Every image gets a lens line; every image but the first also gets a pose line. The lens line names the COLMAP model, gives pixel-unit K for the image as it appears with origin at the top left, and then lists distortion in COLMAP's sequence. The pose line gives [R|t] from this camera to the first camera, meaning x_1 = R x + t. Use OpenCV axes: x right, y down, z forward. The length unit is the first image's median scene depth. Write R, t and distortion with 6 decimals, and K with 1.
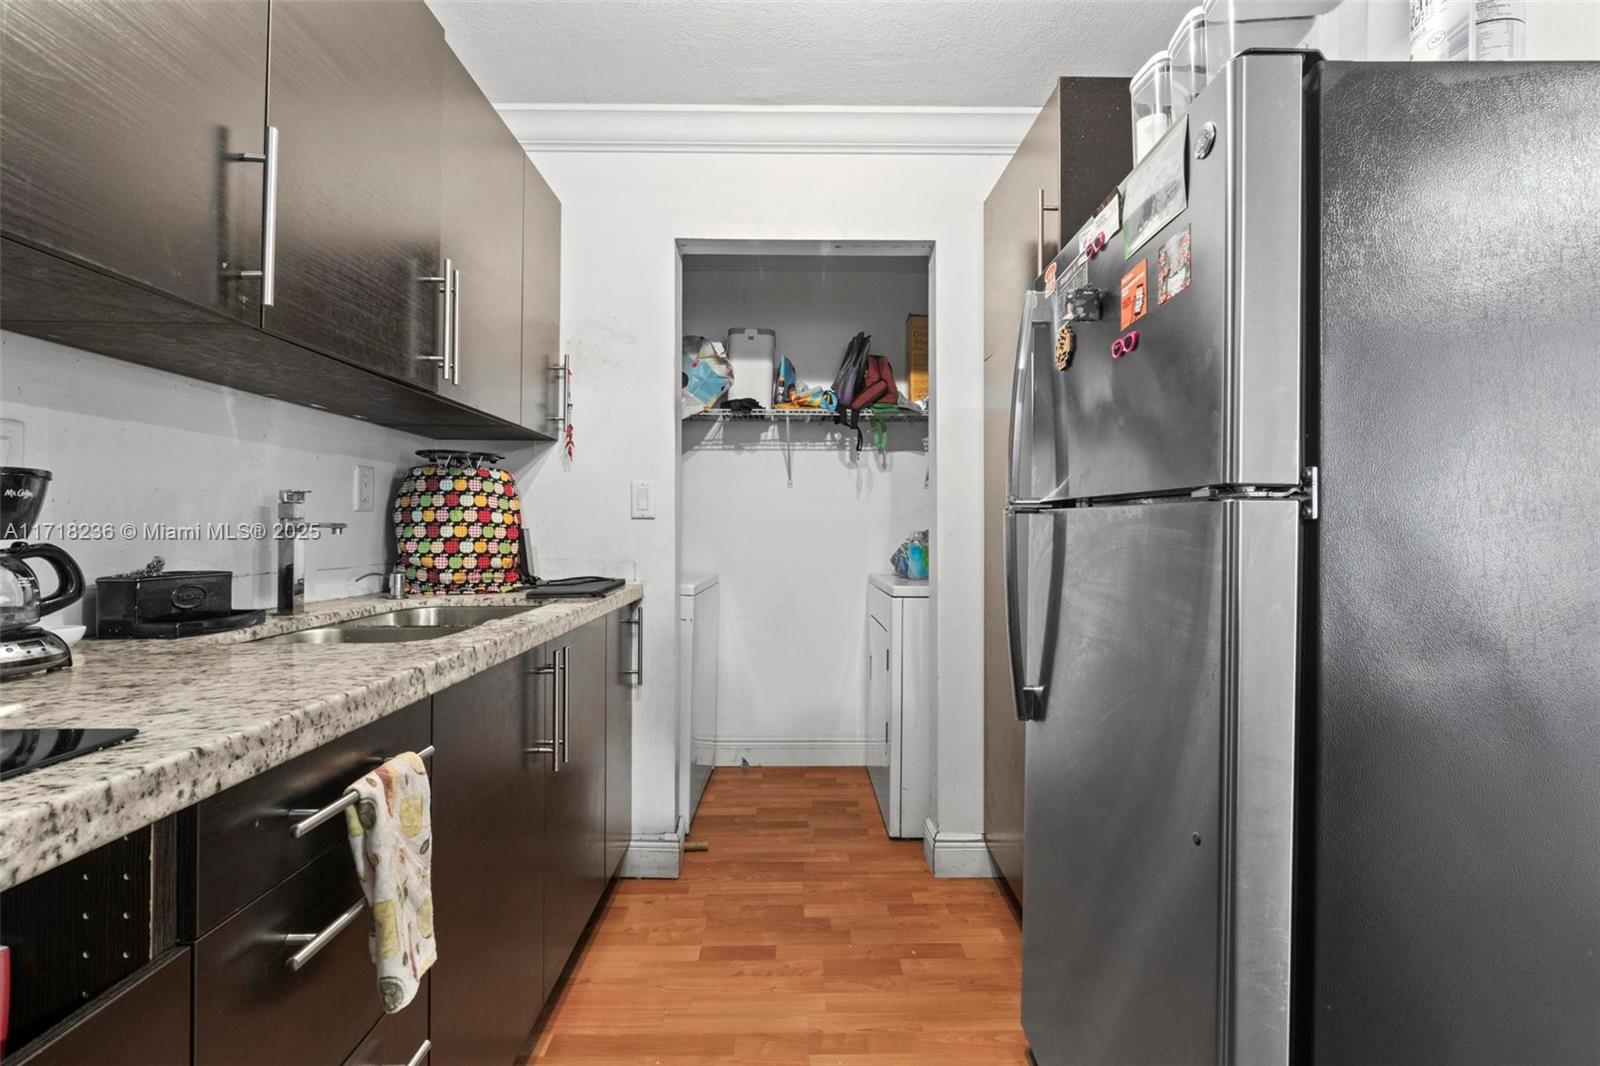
lens RADIAL K [[690.6, 0, 798.3], [0, 690.6, 535.0], [0, 0, 1]] dist [-0.003952, -0.000746]
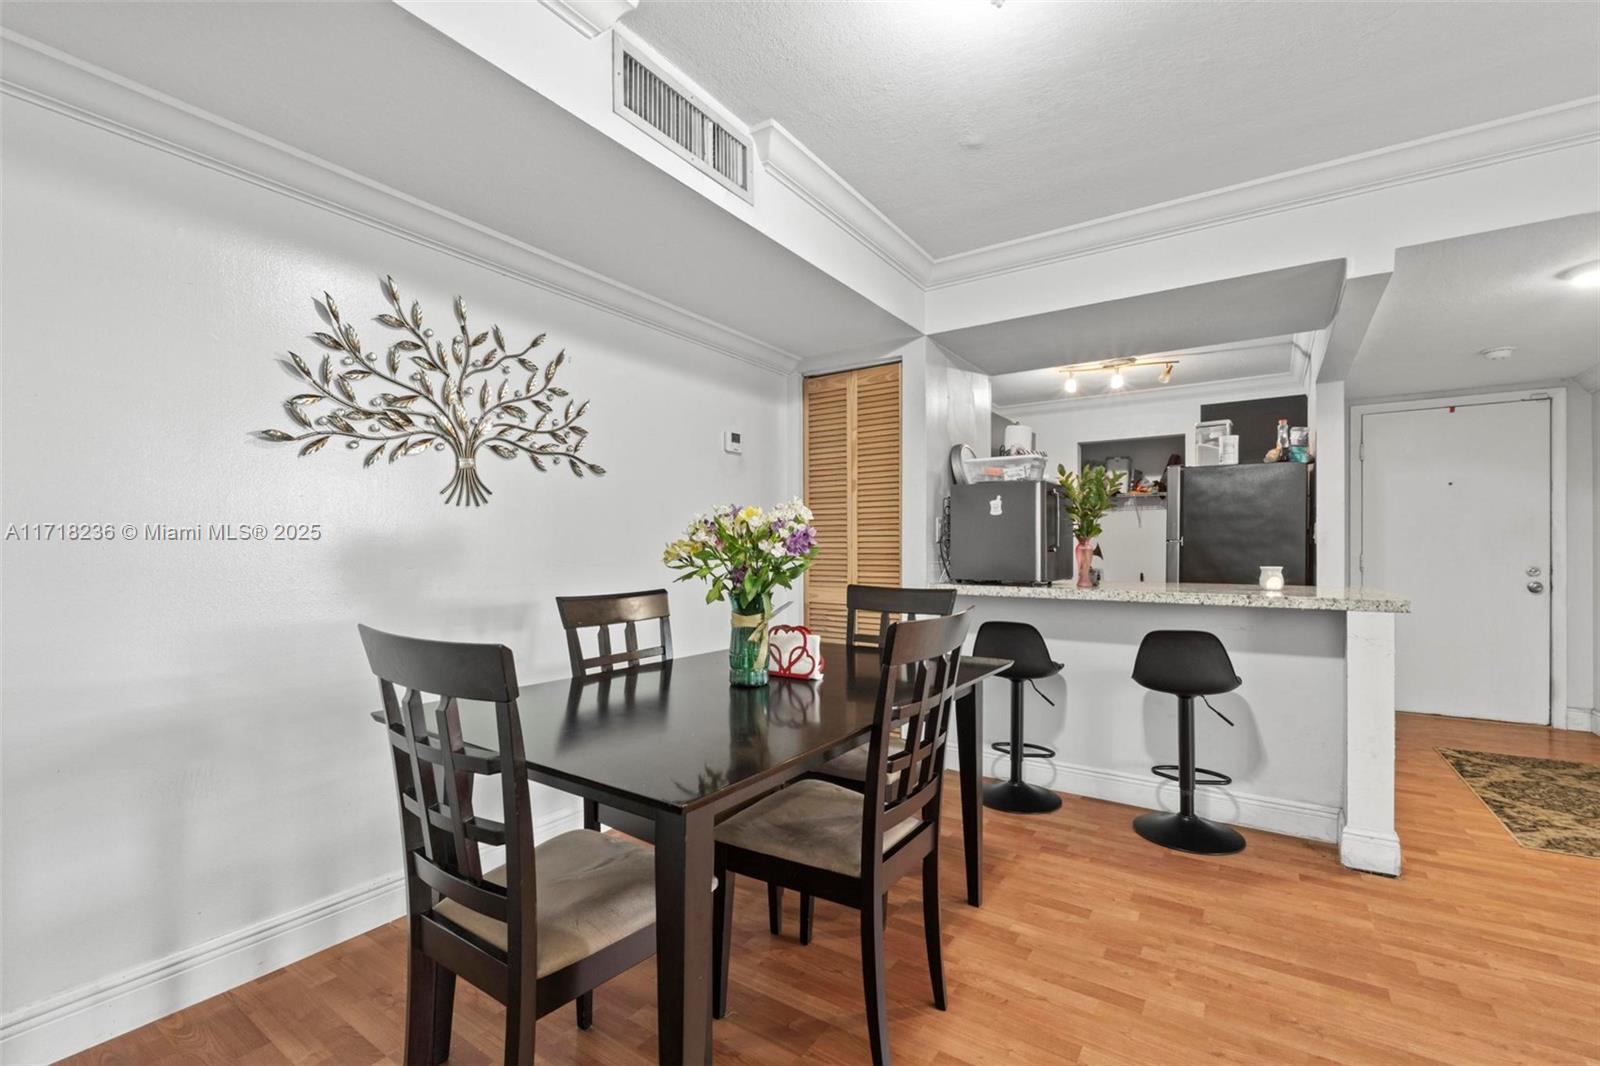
lens RADIAL K [[685.2, 0, 819.0], [0, 685.2, 551.1], [0, 0, 1]] dist [-0.000828, -0.000132]
pose [[0.834742, -0.004280, -0.550625, 0.543262], [0.003336, 0.999991, -0.002716, 0.013512], [0.550632, 0.000430, 0.834748, -2.198962]]
